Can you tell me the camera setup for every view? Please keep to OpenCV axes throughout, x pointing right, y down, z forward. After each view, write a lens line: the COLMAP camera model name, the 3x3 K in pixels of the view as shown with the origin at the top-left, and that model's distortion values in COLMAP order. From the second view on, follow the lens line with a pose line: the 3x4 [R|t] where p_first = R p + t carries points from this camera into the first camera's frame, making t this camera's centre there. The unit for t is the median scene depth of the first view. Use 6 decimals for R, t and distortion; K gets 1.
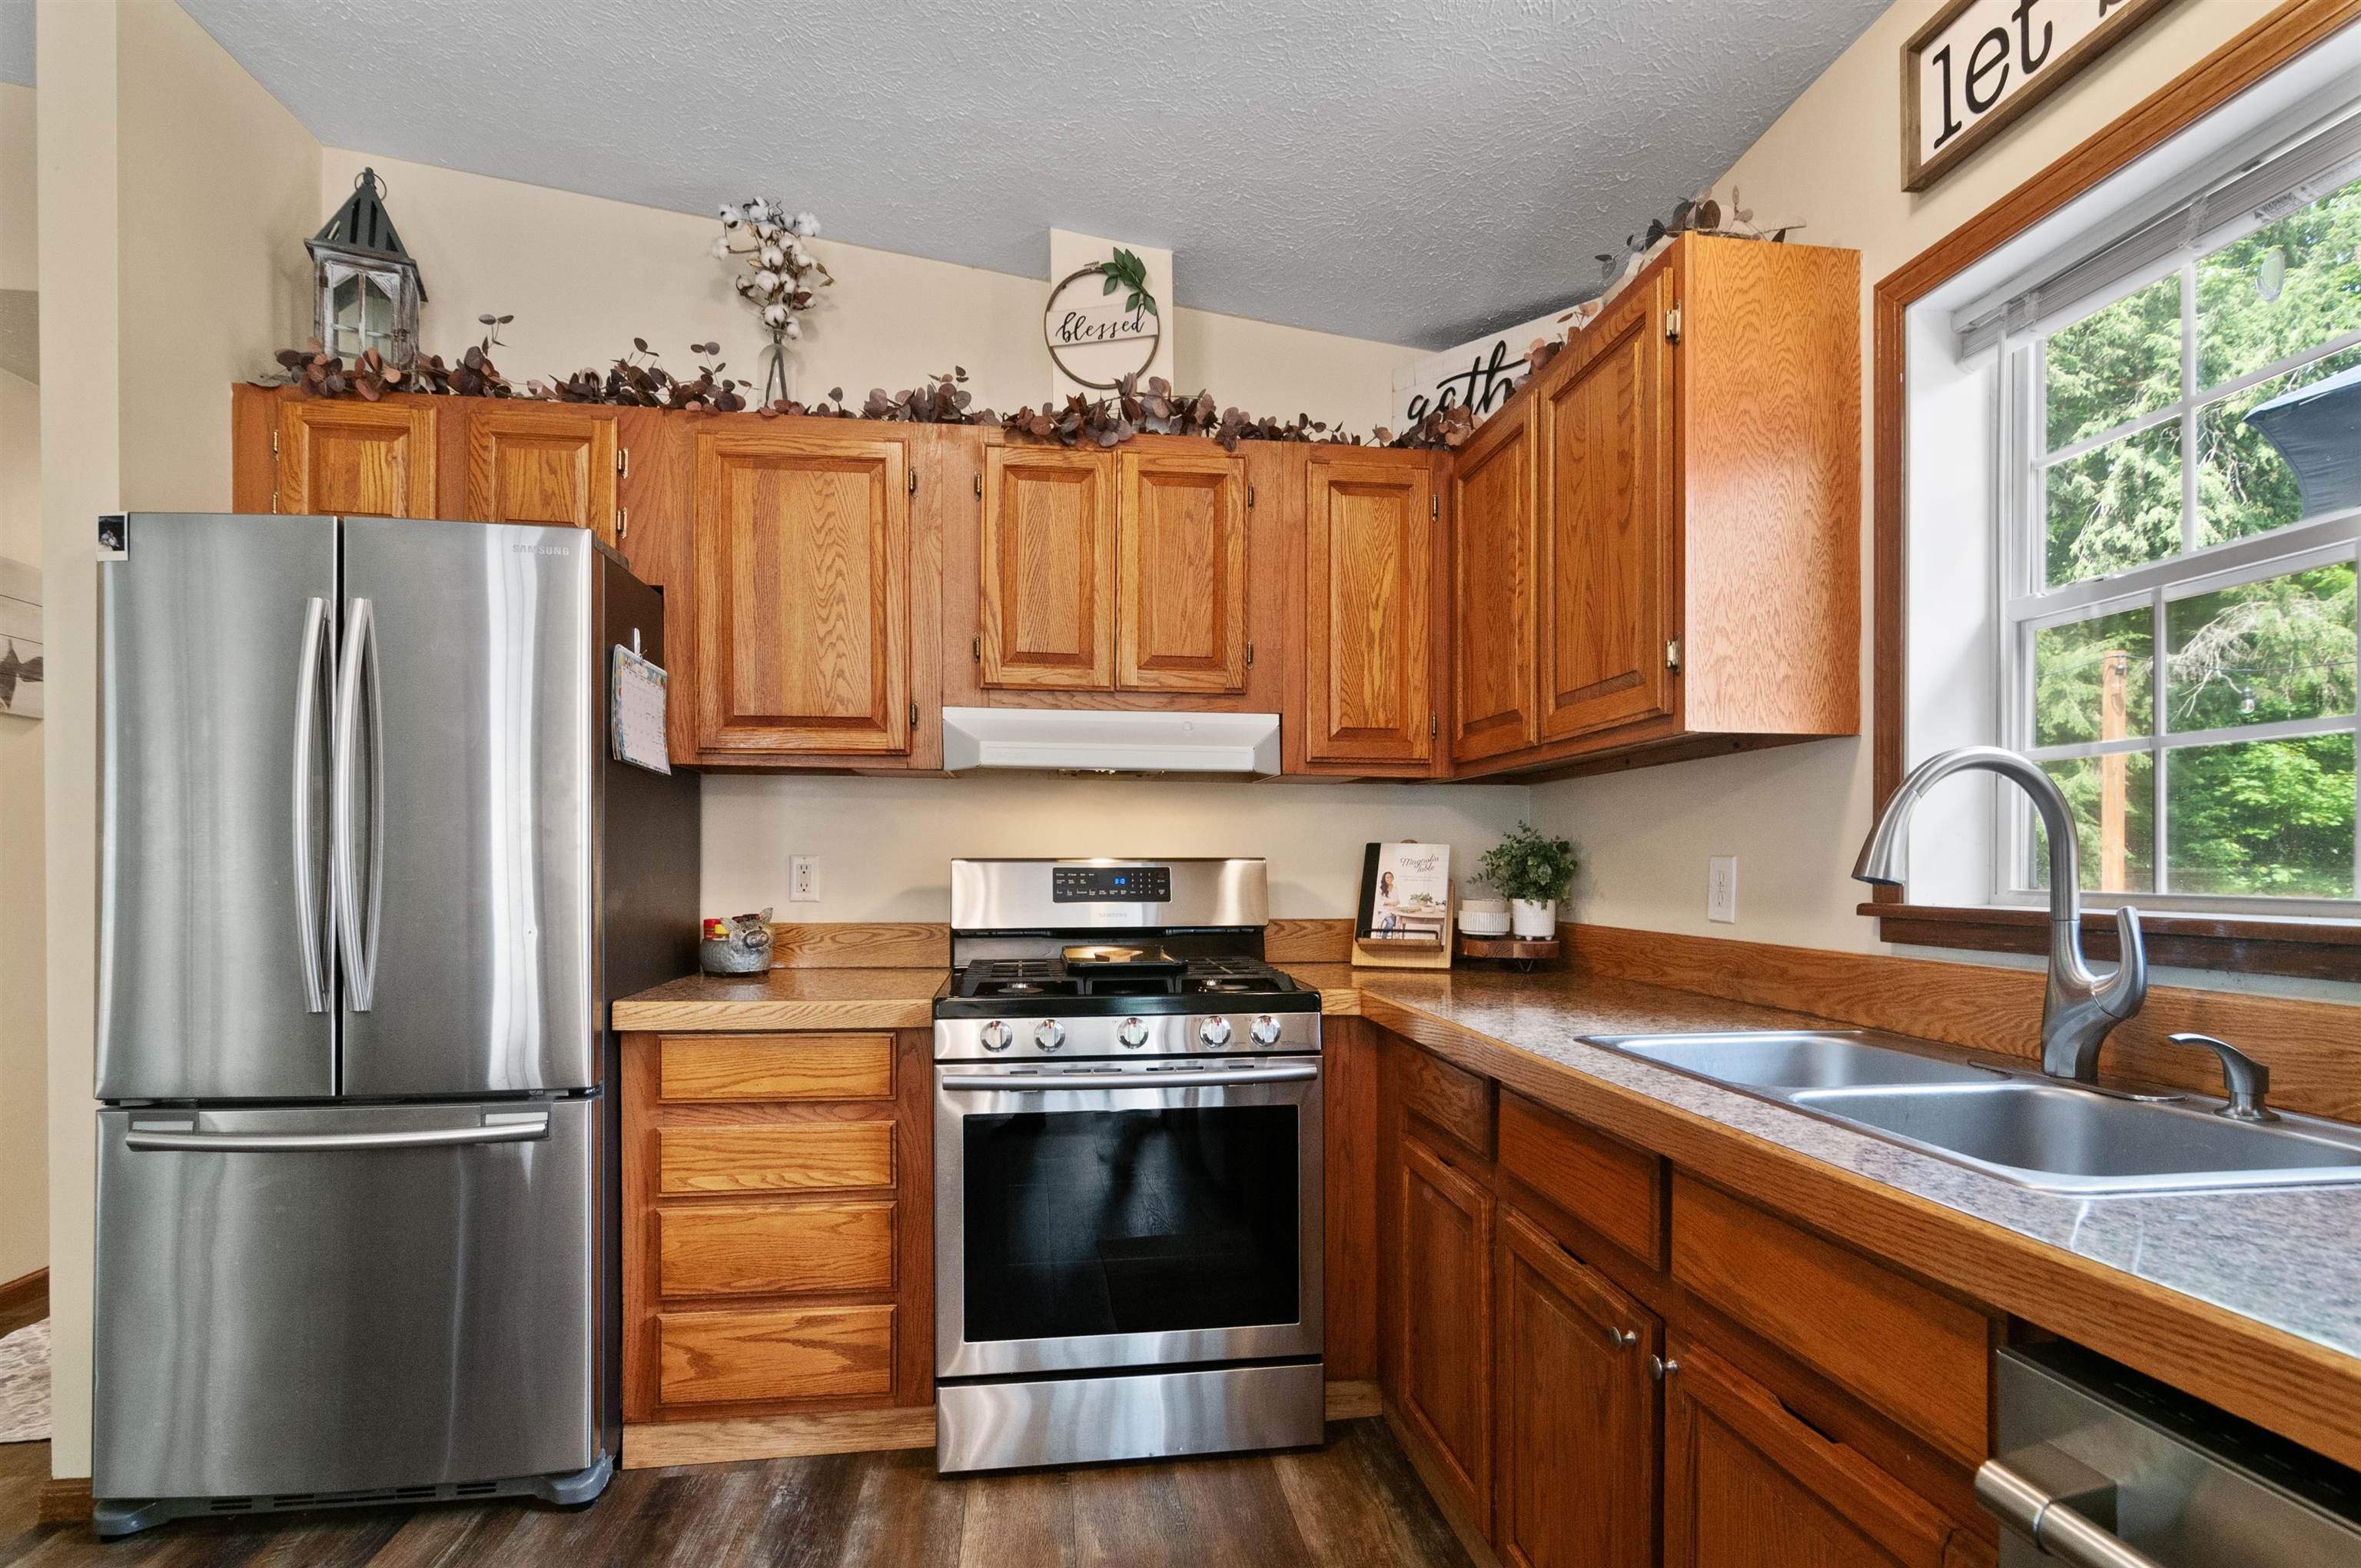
lens RADIAL K [[1188.5, 0, 1189.9], [0, 1188.5, 862.0], [0, 0, 1]] dist [-0.001833, 0.005343]
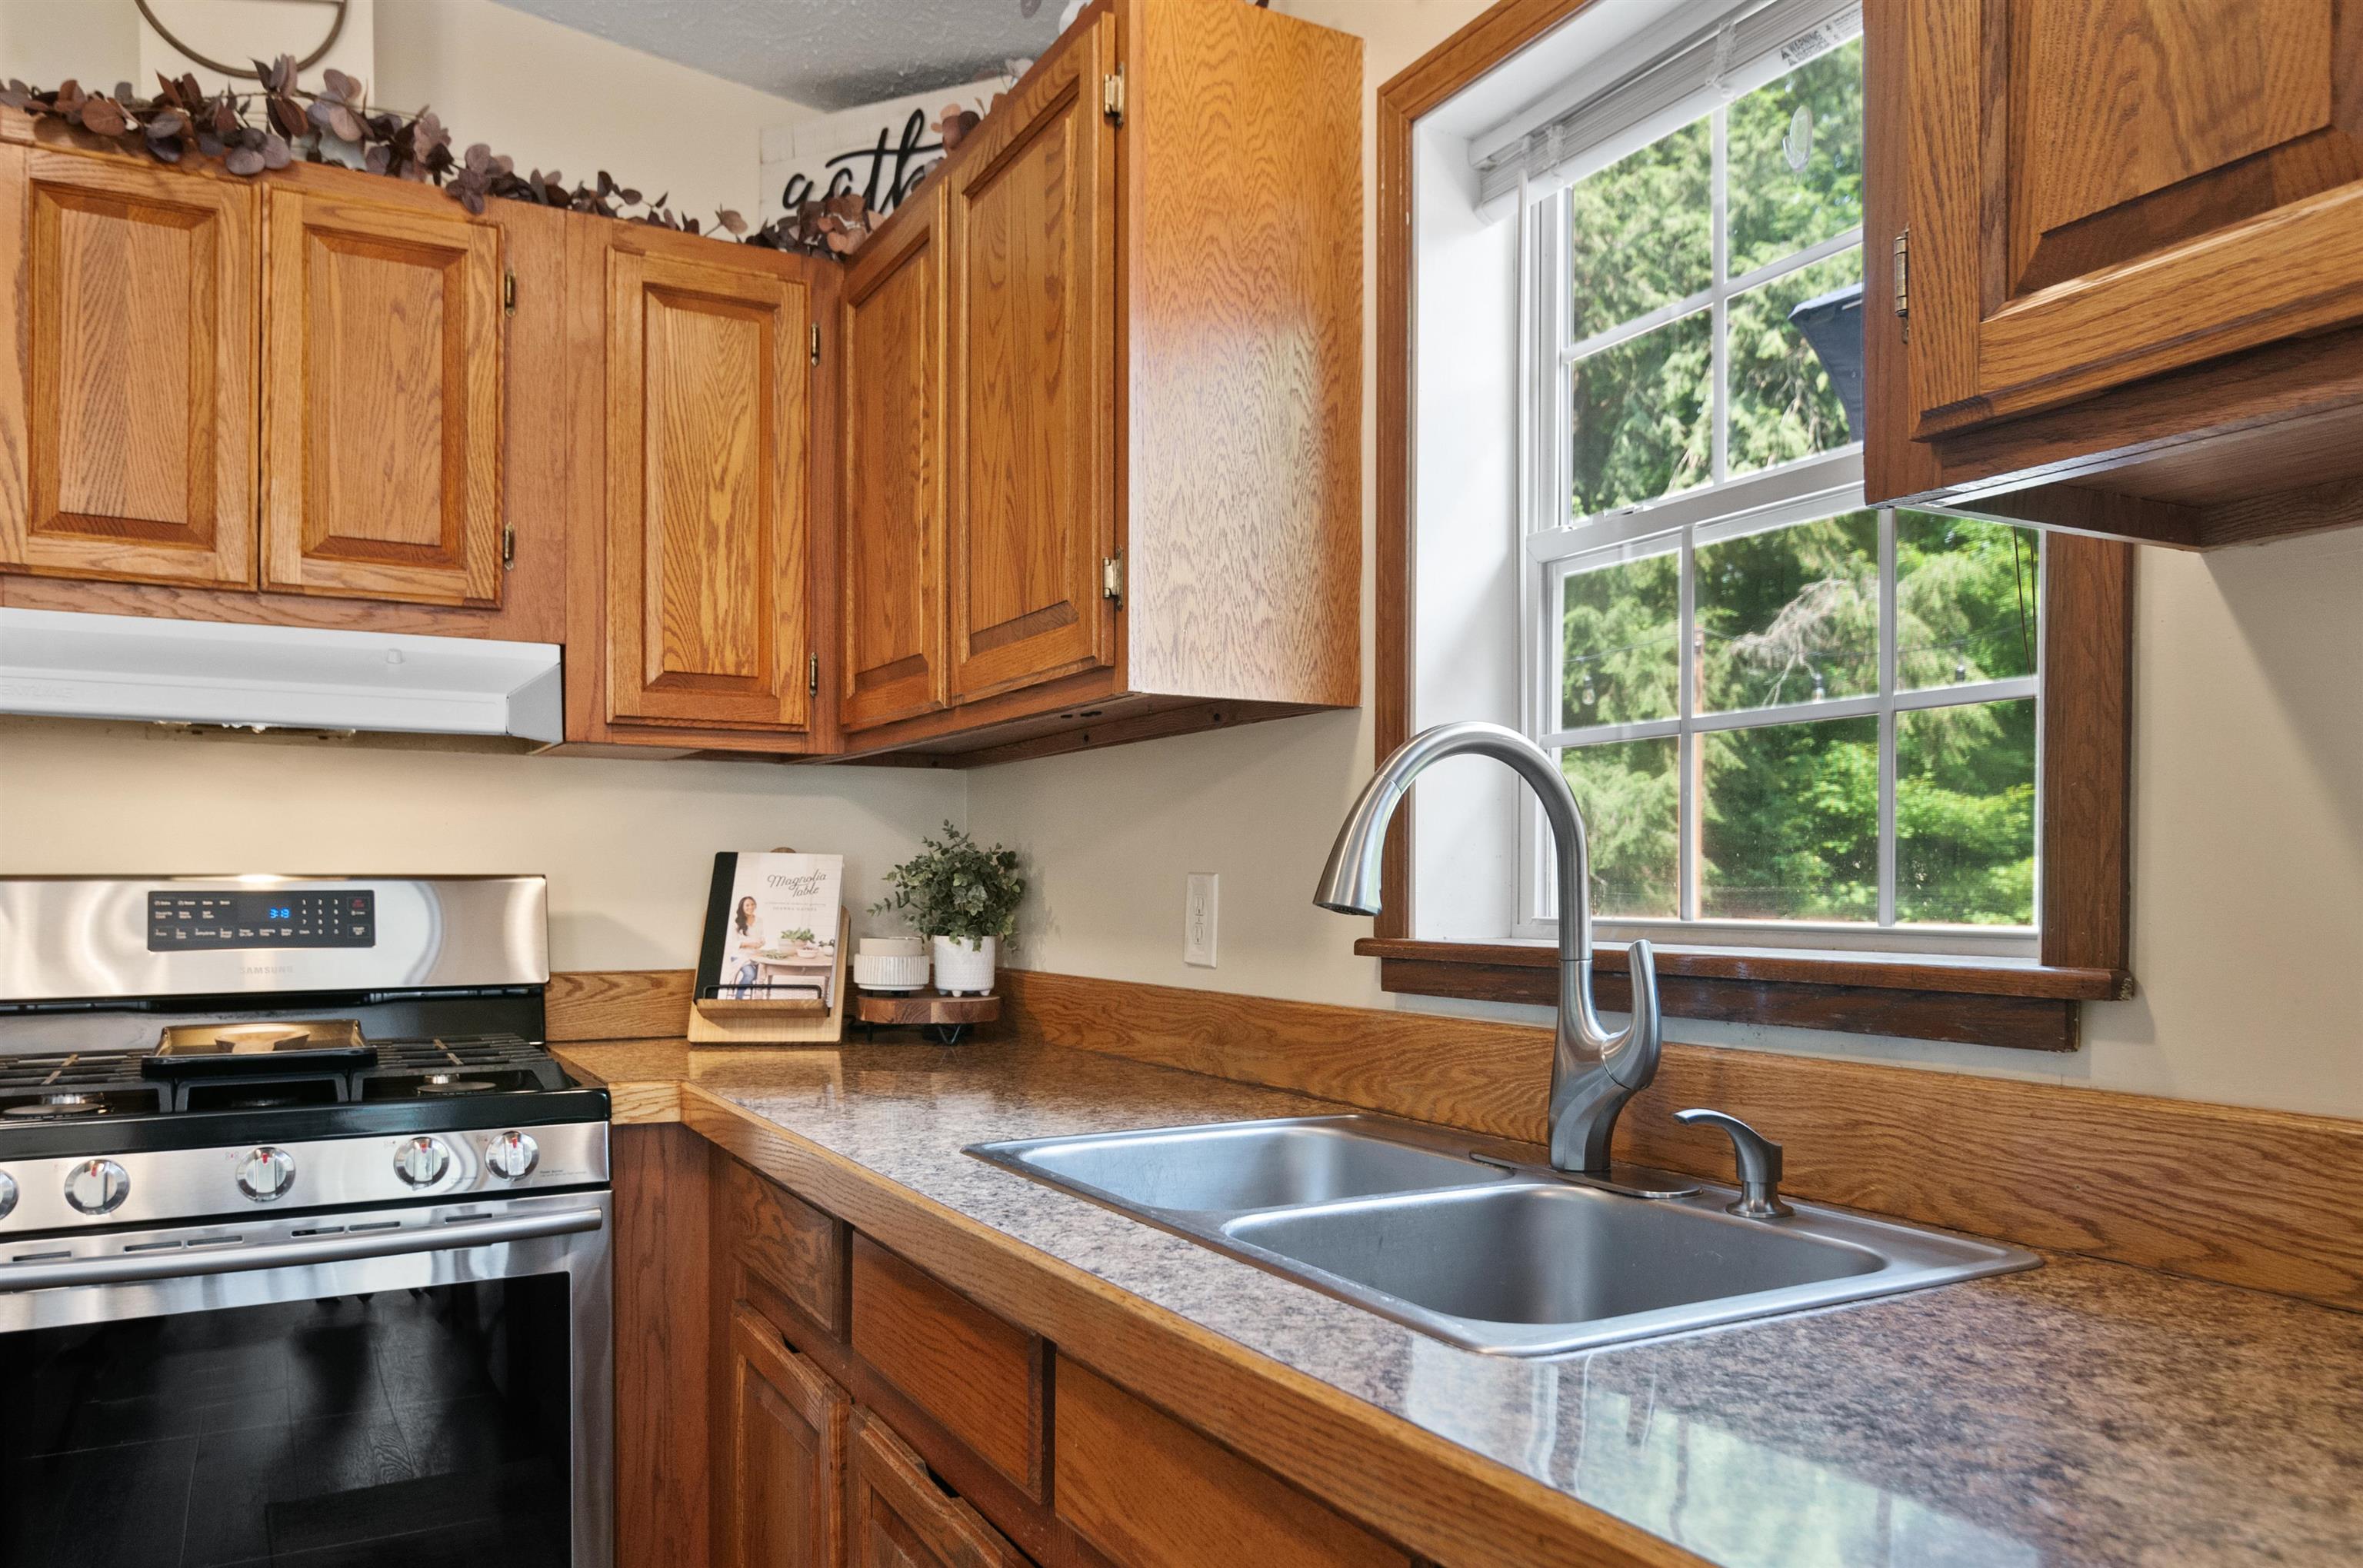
lens RADIAL K [[1691.4, 0, 1189.4], [0, 1691.4, 885.7], [0, 0, 1]] dist [0.004594, 0.002031]
pose [[0.935407, -0.001409, 0.353571, 0.075222], [0.000449, 0.999996, 0.002796, -0.000157], [-0.353573, -0.002457, 0.935404, 0.052318]]
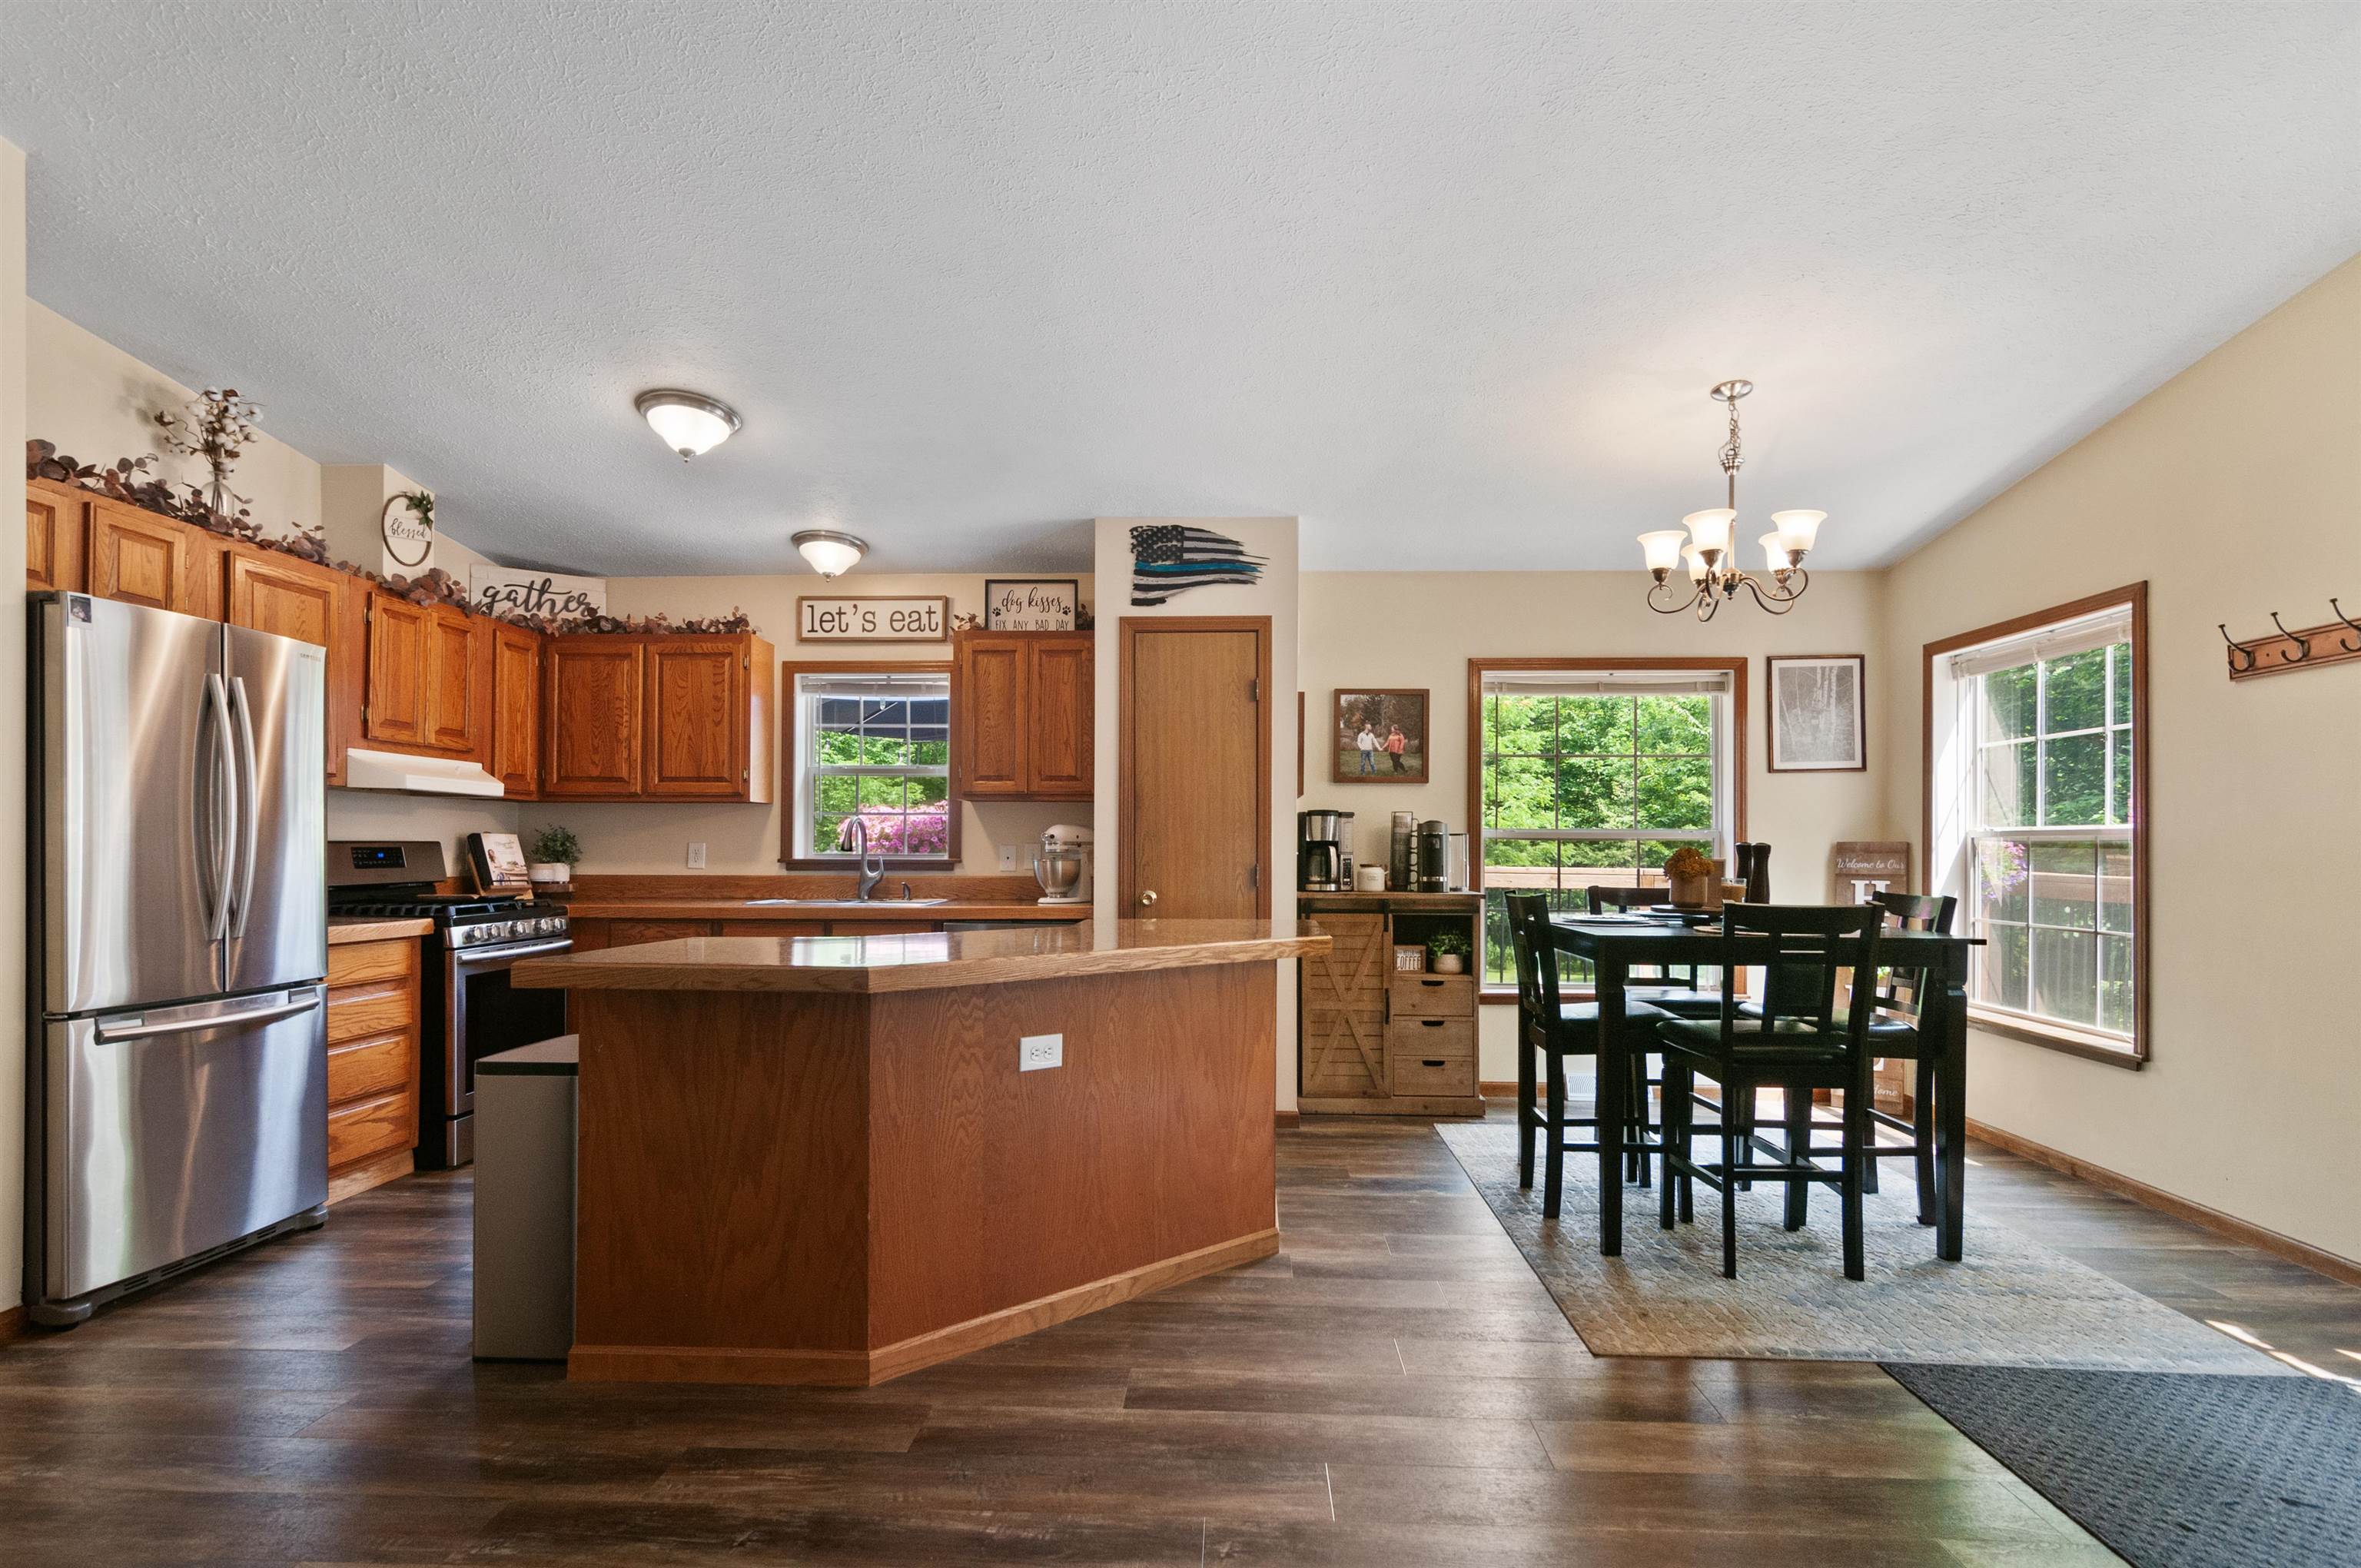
lens RADIAL K [[1146.0, 0, 1180.1], [0, 1146.0, 842.5], [0, 0, 1]] dist [0.001555, 0.000604]
pose [[0.181733, 0.002704, 0.983344, -1.606147], [-0.006284, 0.999979, -0.001588, -0.007235], [-0.983328, -0.005891, 0.181747, -0.422348]]
